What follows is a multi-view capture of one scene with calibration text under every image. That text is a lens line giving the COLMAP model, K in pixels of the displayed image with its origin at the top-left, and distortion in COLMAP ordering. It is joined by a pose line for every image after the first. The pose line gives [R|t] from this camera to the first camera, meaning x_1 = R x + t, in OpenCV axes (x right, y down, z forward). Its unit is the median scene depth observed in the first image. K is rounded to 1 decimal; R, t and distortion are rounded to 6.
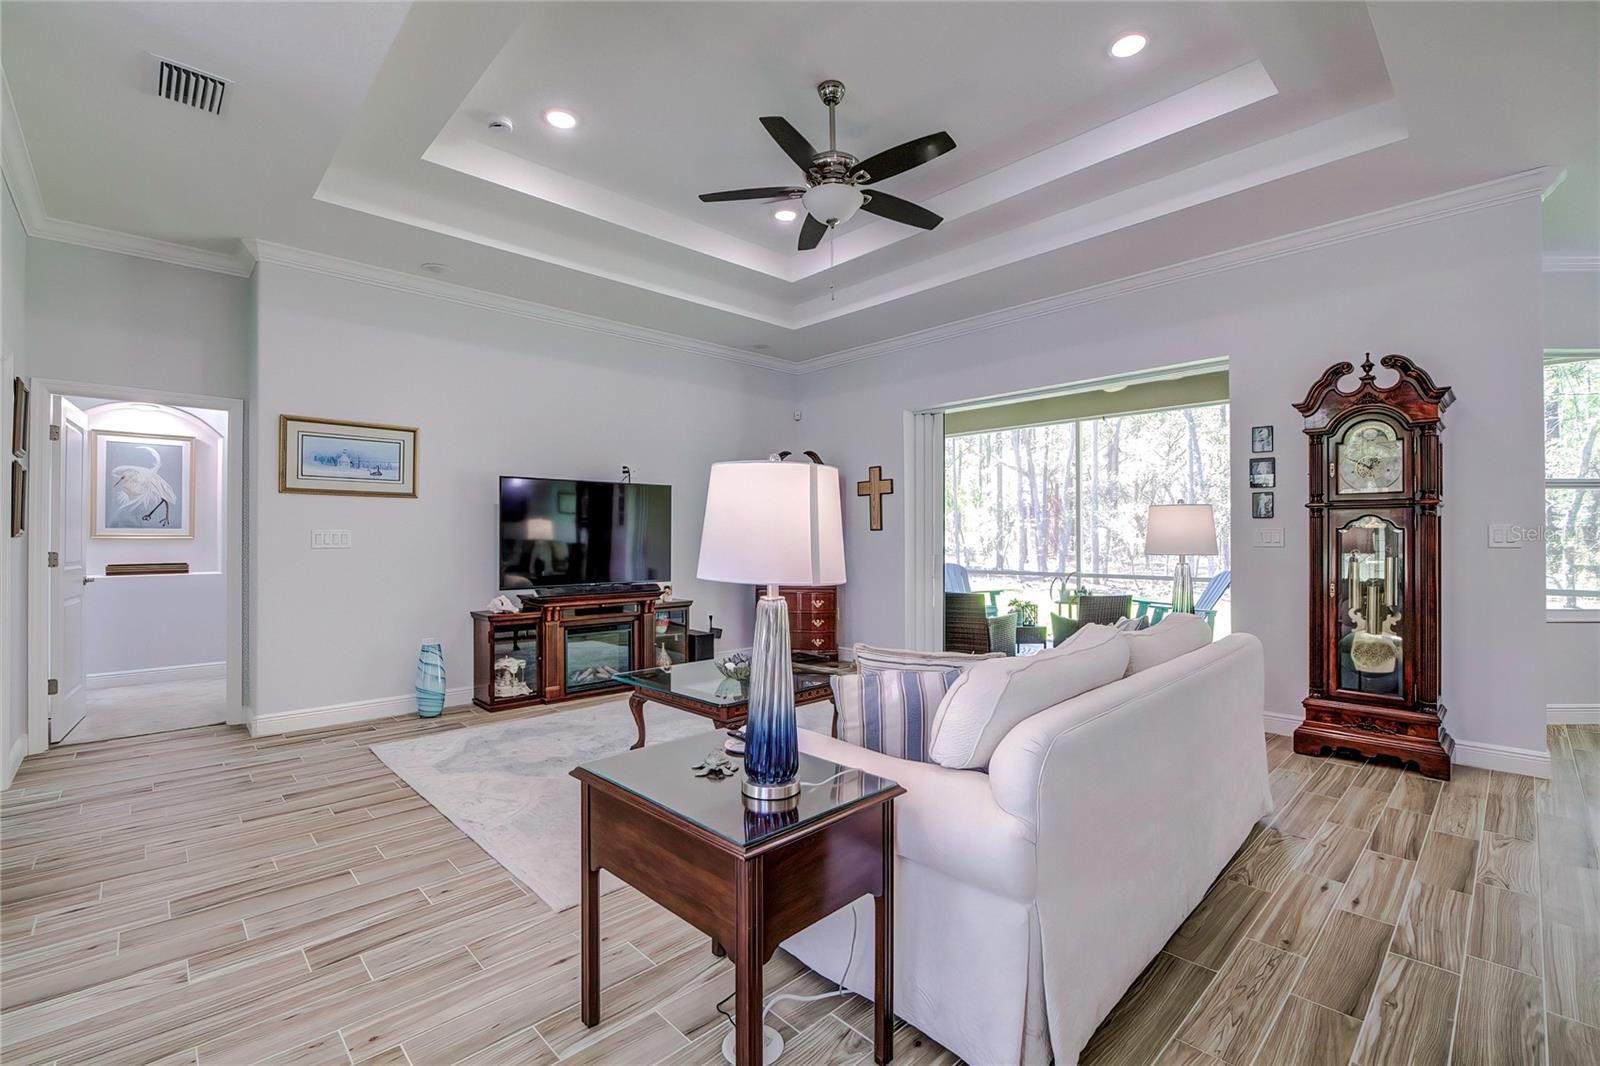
lens RADIAL K [[709.6, 0, 798.7], [0, 709.6, 530.5], [0, 0, 1]] dist [-0.016566, 0.003559]
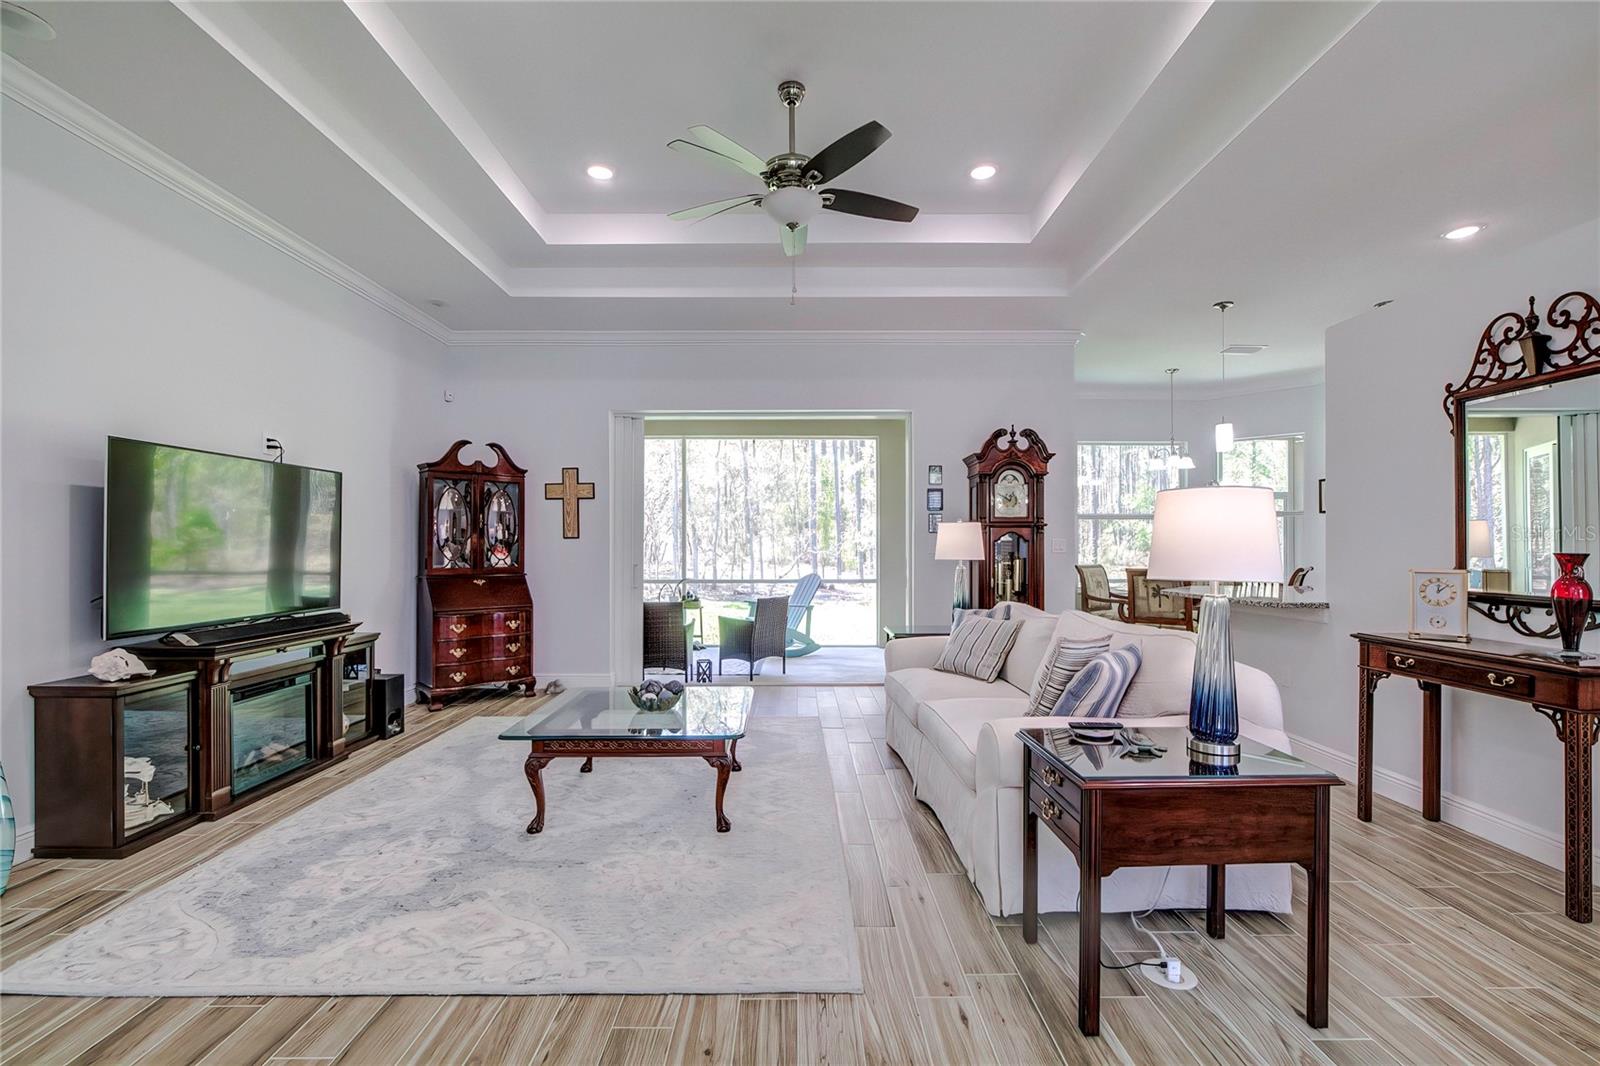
lens RADIAL K [[709.6, 0, 808.0], [0, 709.6, 544.6], [0, 0, 1]] dist [-0.016566, 0.003559]
pose [[0.676668, 0.001992, 0.736285, -0.588463], [-0.007123, 0.999967, 0.003841, 0.002413], [-0.736254, -0.007843, 0.676660, 0.280016]]
